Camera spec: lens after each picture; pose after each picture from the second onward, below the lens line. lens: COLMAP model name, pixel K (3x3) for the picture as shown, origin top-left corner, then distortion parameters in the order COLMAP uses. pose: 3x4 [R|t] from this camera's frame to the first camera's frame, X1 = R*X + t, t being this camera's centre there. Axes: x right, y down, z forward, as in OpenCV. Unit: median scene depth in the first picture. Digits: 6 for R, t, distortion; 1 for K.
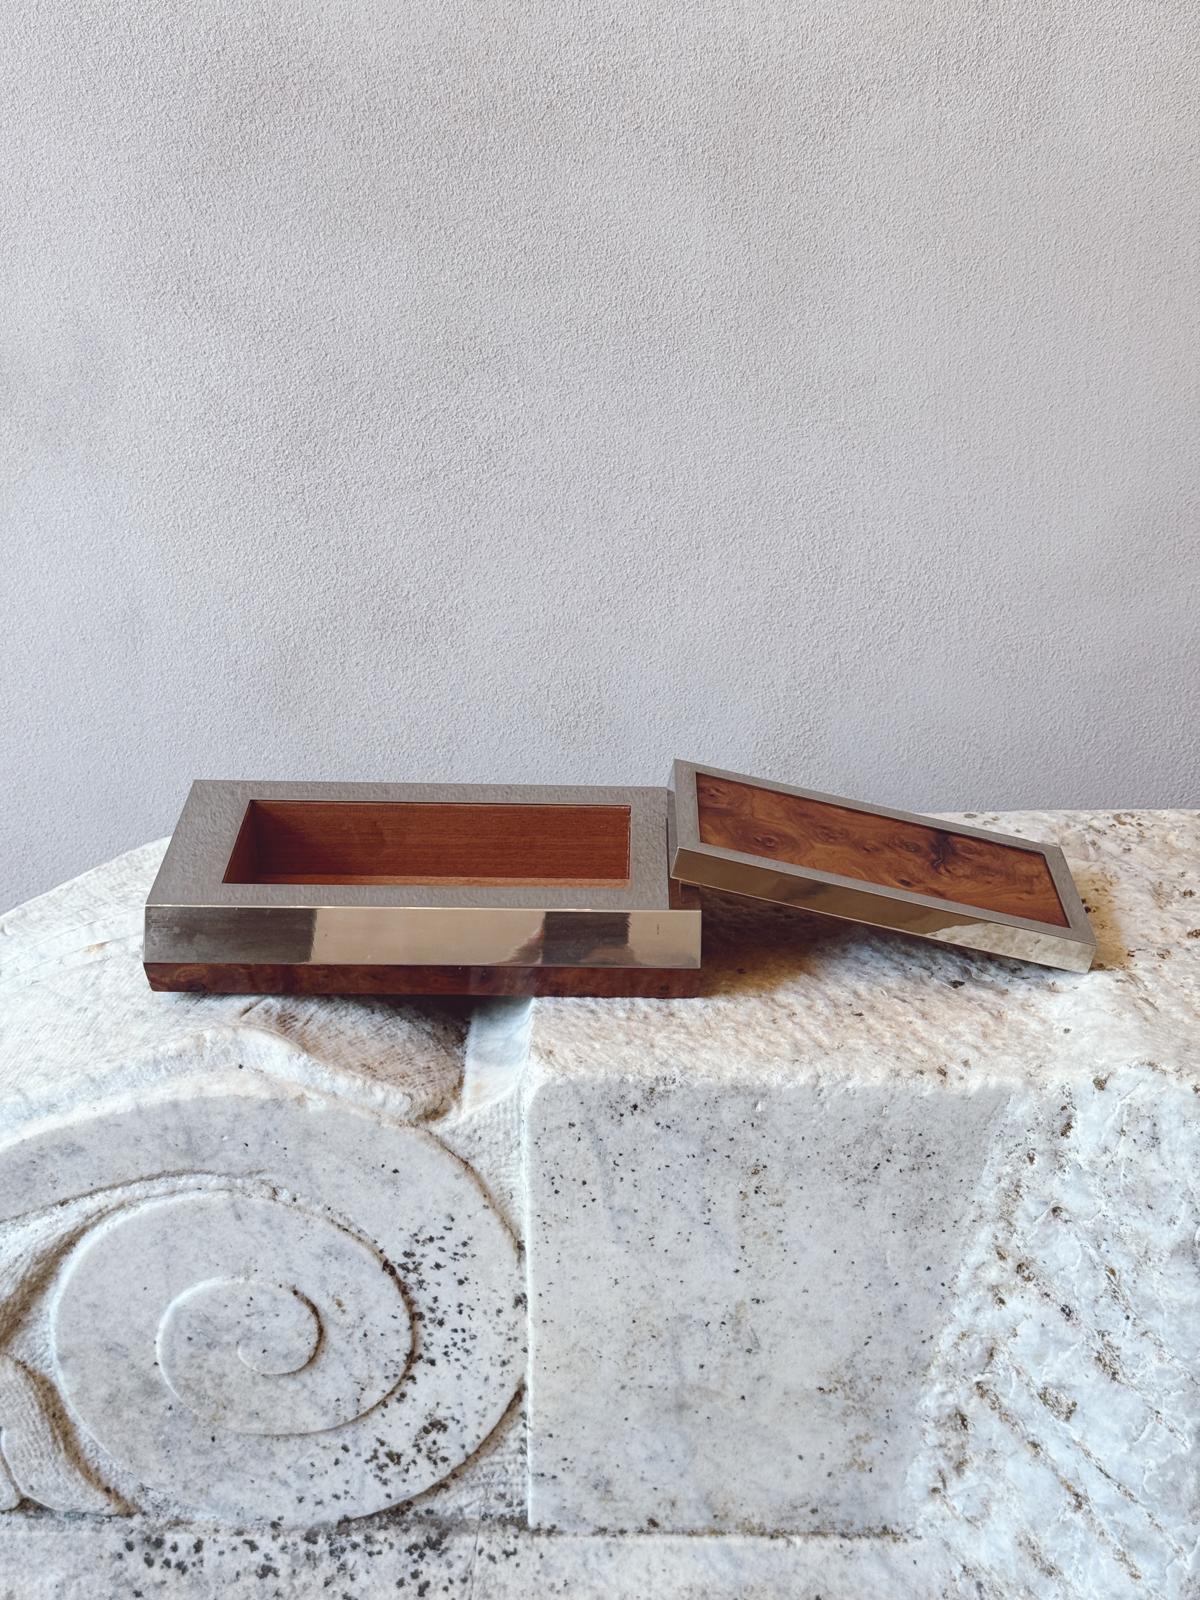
lens RADIAL K [[2251.9, 0, 600.0], [0, 2251.9, 800.0], [0, 0, 1]] dist [0.183299, -0.364256]
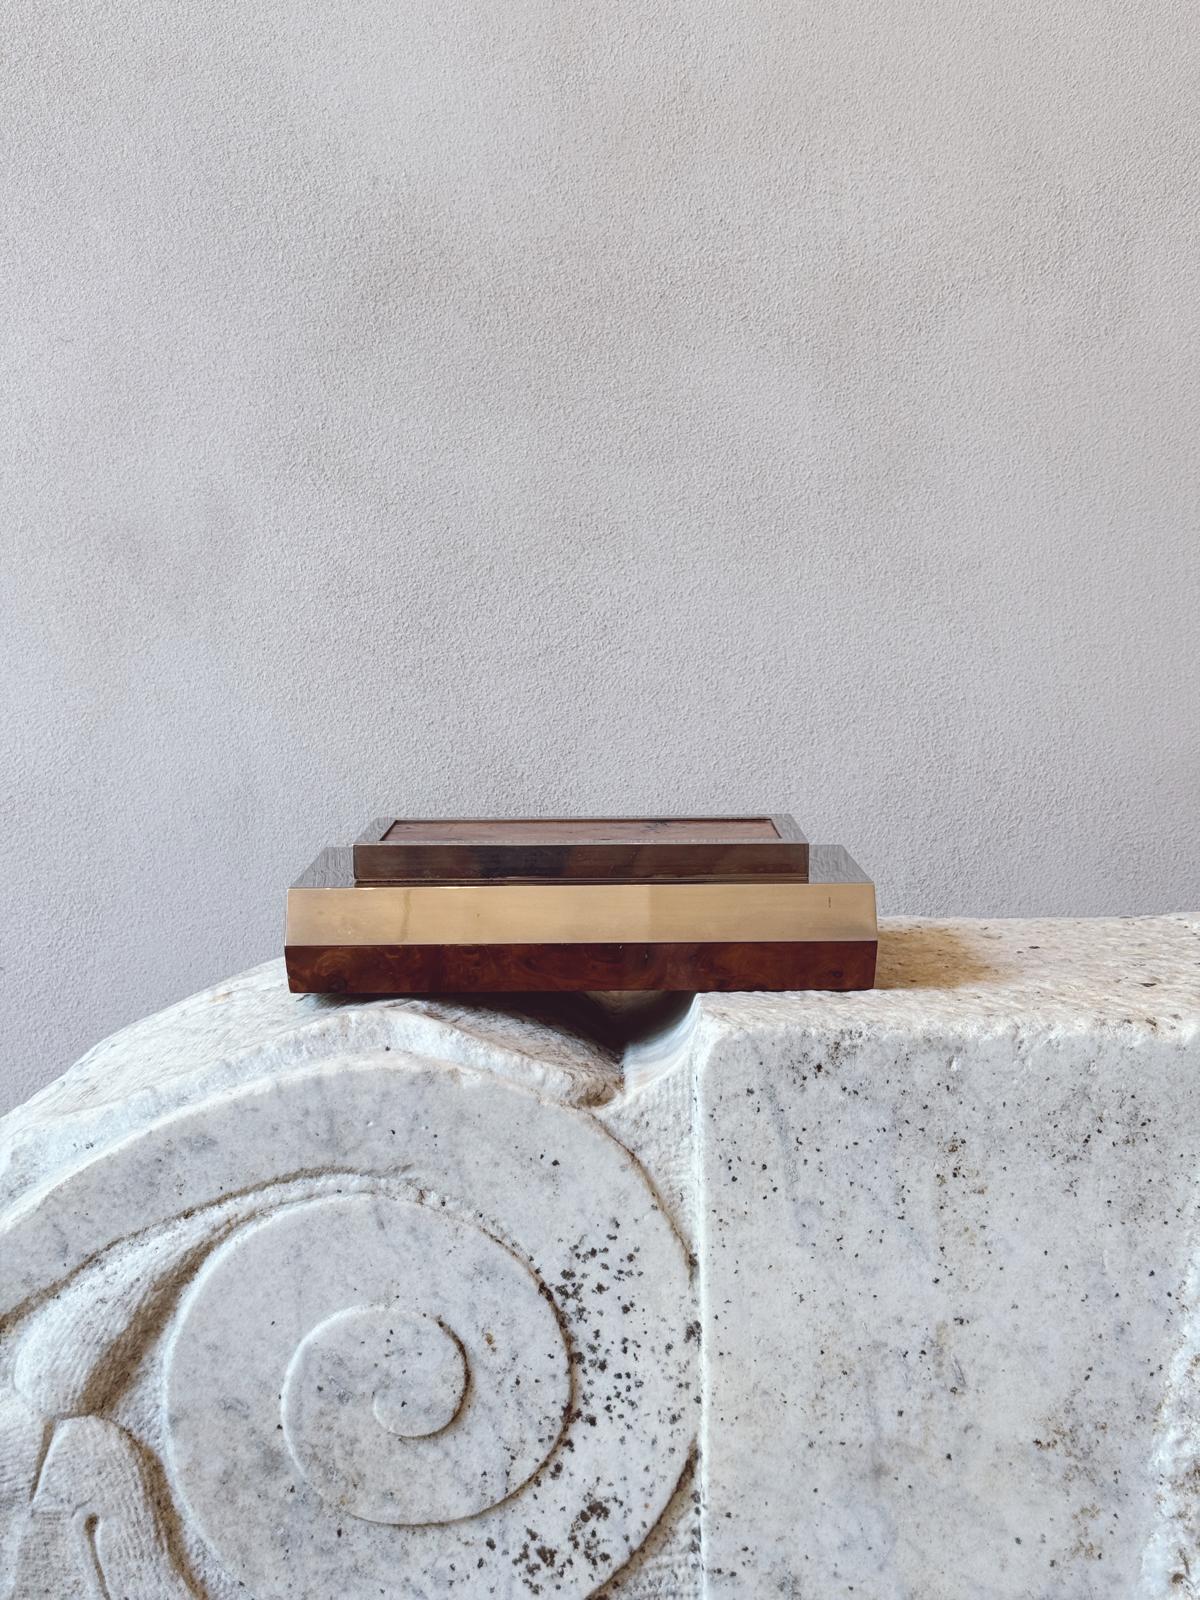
lens RADIAL K [[2252.1, 0, 606.6], [0, 2252.1, 810.8], [0, 0, 1]] dist [0.178512, -0.381921]
pose [[0.999797, -0.018483, 0.008018, -0.072828], [0.020093, 0.943965, -0.329433, 0.323101], [-0.001479, 0.329527, 0.944145, 0.093623]]
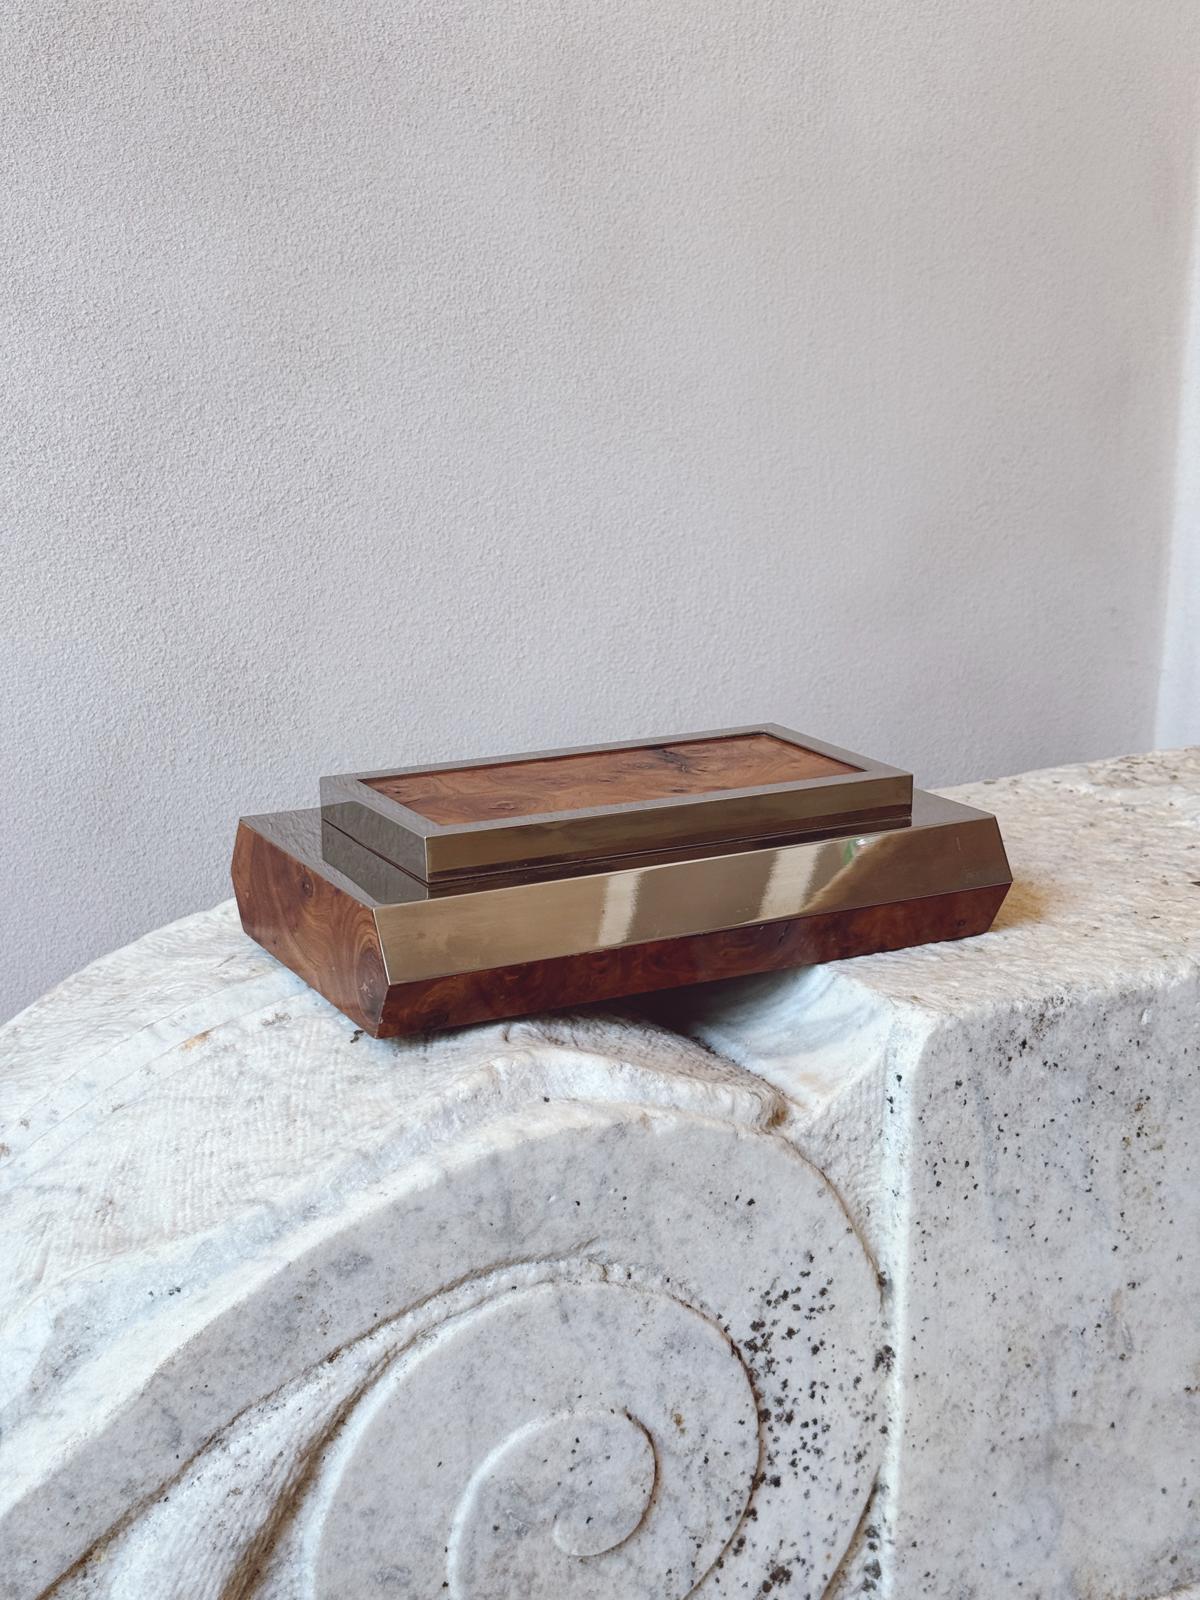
lens RADIAL K [[2252.7, 0, 590.6], [0, 2252.7, 809.1], [0, 0, 1]] dist [0.186681, -0.421825]
pose [[0.881444, -0.129674, 0.454138, -0.453277], [0.216058, 0.965765, -0.143588, 0.131400], [-0.419971, 0.224685, 0.879284, 0.322594]]
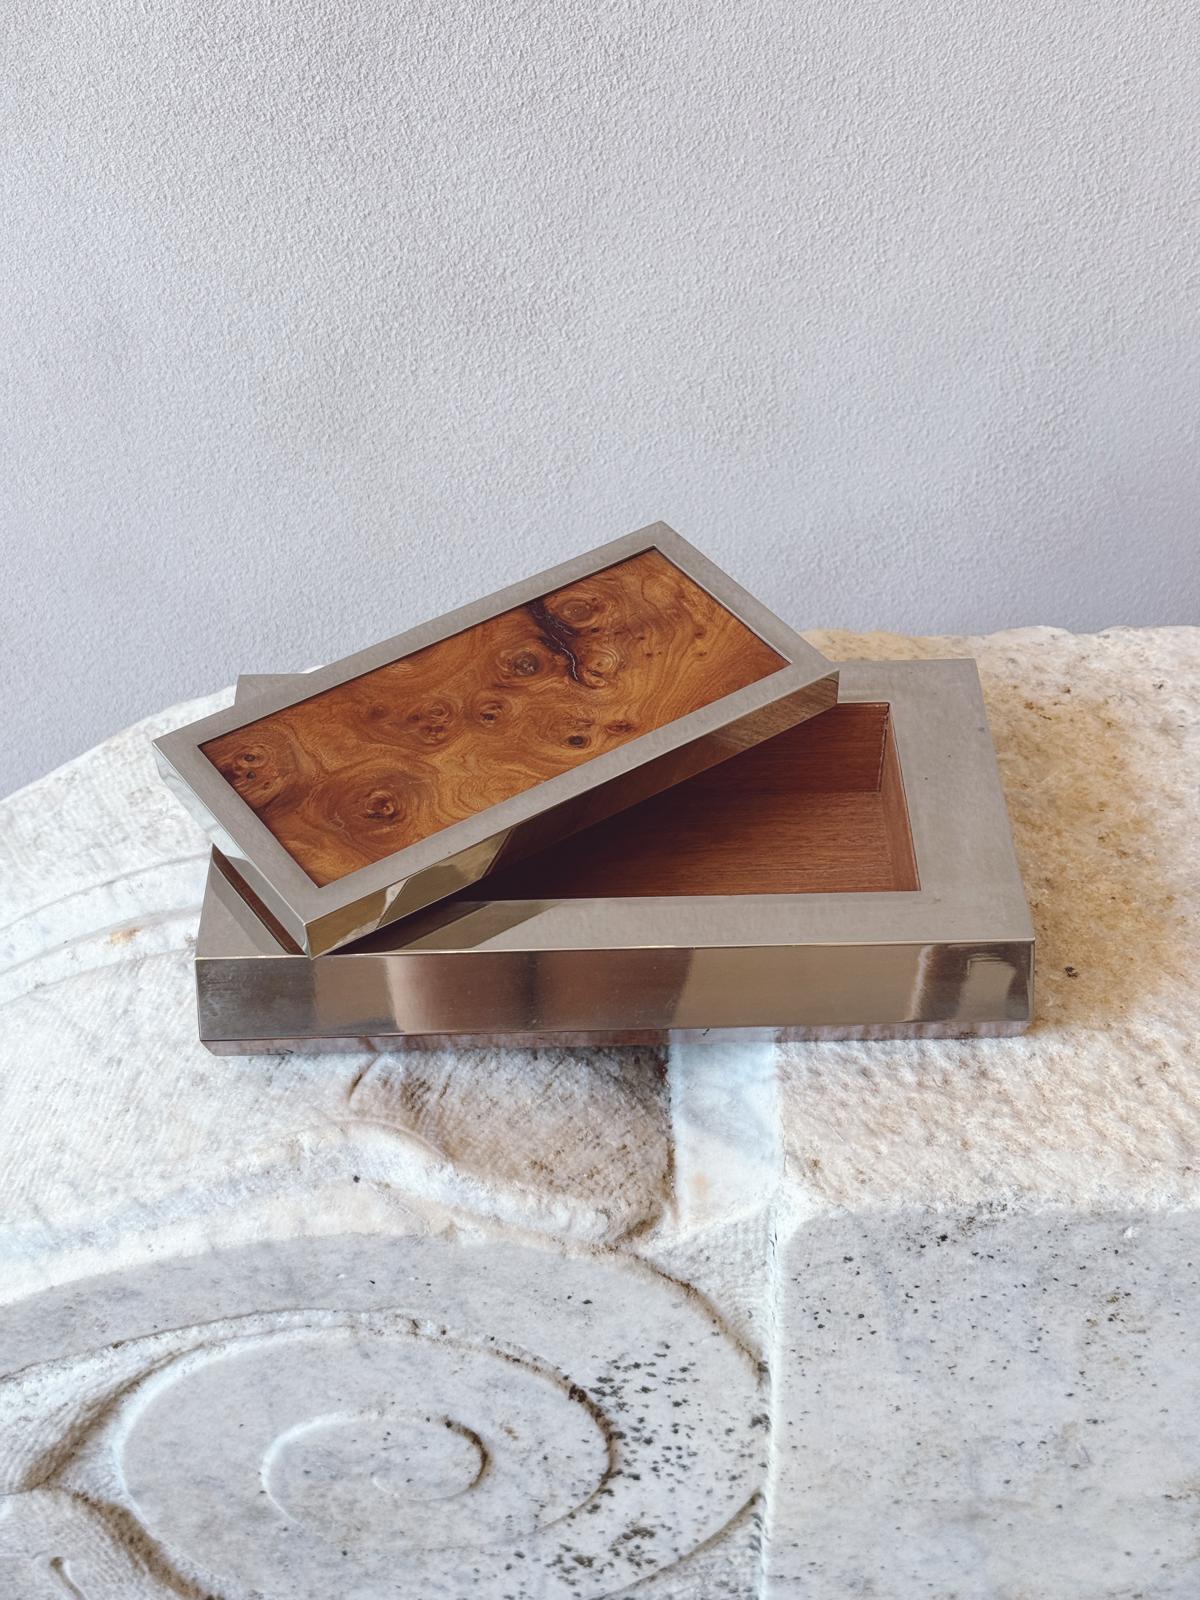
lens RADIAL K [[2256.9, 0, 591.0], [0, 2256.9, 807.3], [0, 0, 1]] dist [0.199419, -0.478141]
pose [[0.999261, -0.037392, -0.008929, -0.075522], [0.038331, 0.951312, 0.305836, -0.190788], [-0.002941, -0.305952, 0.952042, 0.372147]]
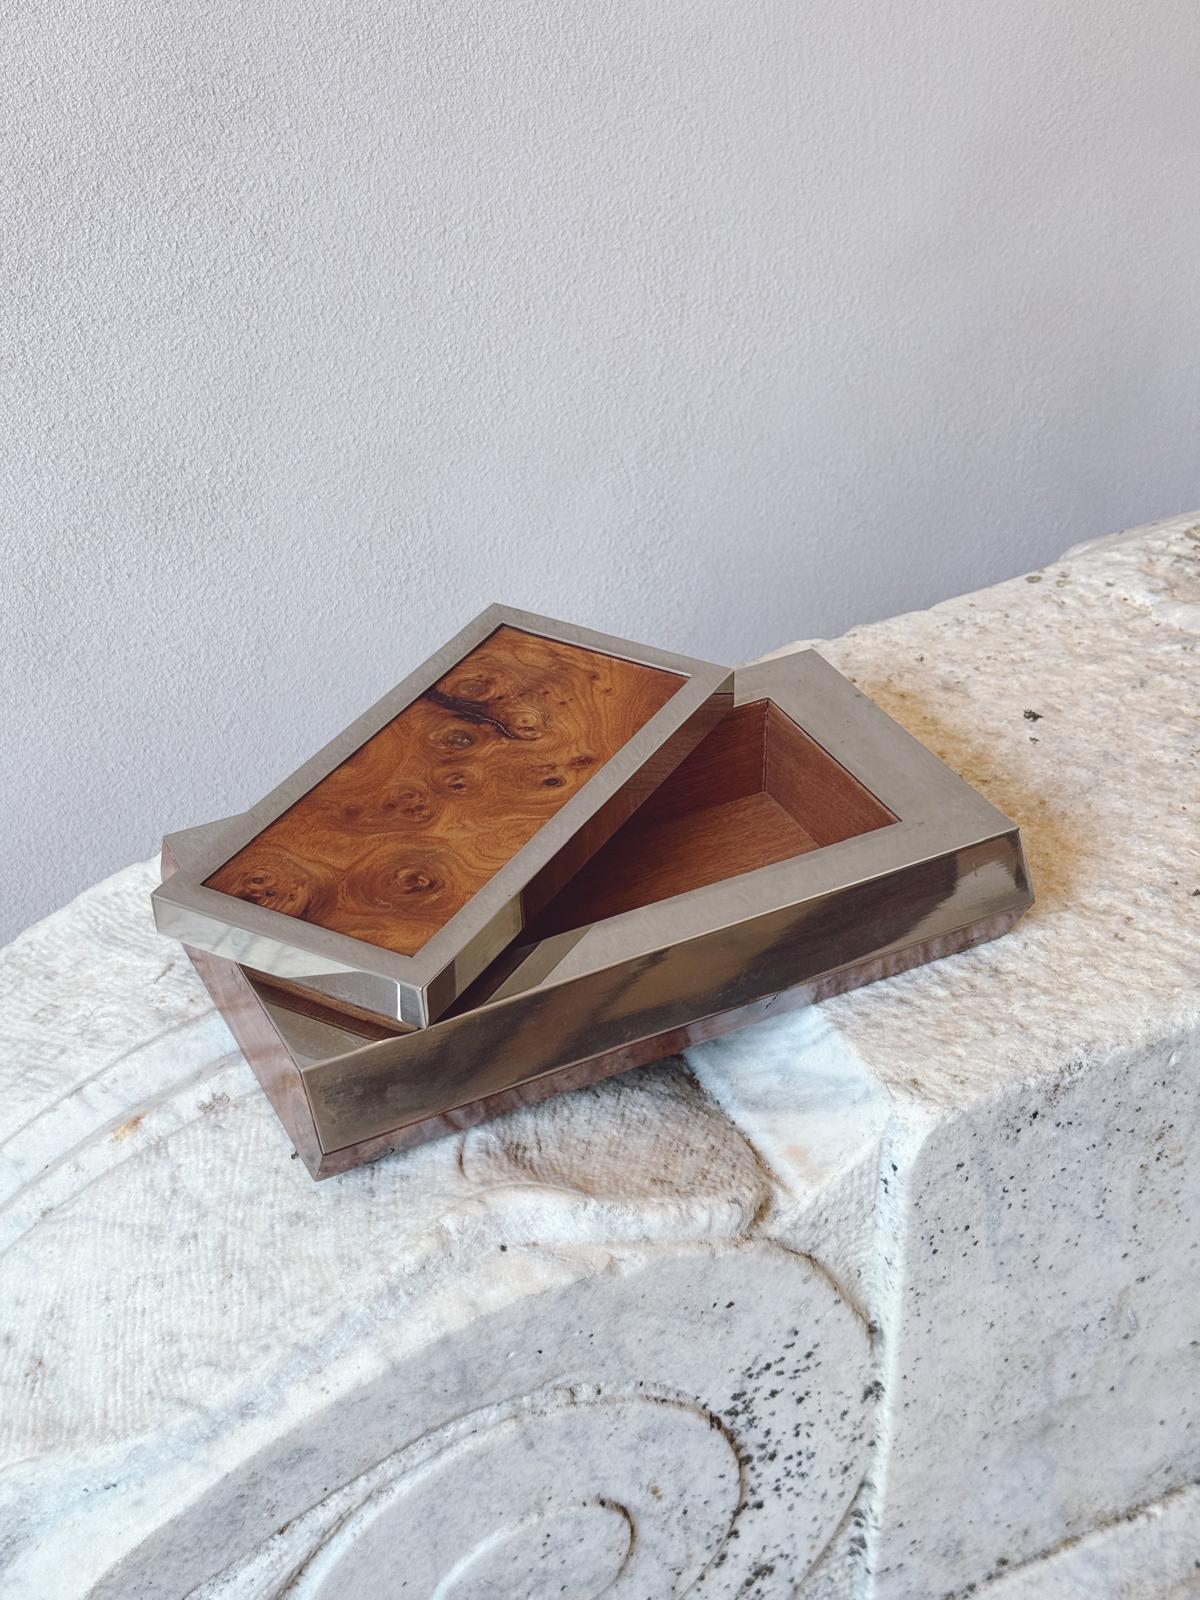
lens RADIAL K [[2250.9, 0, 595.9], [0, 2250.9, 804.8], [0, 0, 1]] dist [0.205309, -0.516291]
pose [[0.890342, -0.289609, 0.351310, -0.323521], [0.229918, 0.951994, 0.202102, -0.133518], [-0.392976, -0.099167, 0.914186, 0.378068]]
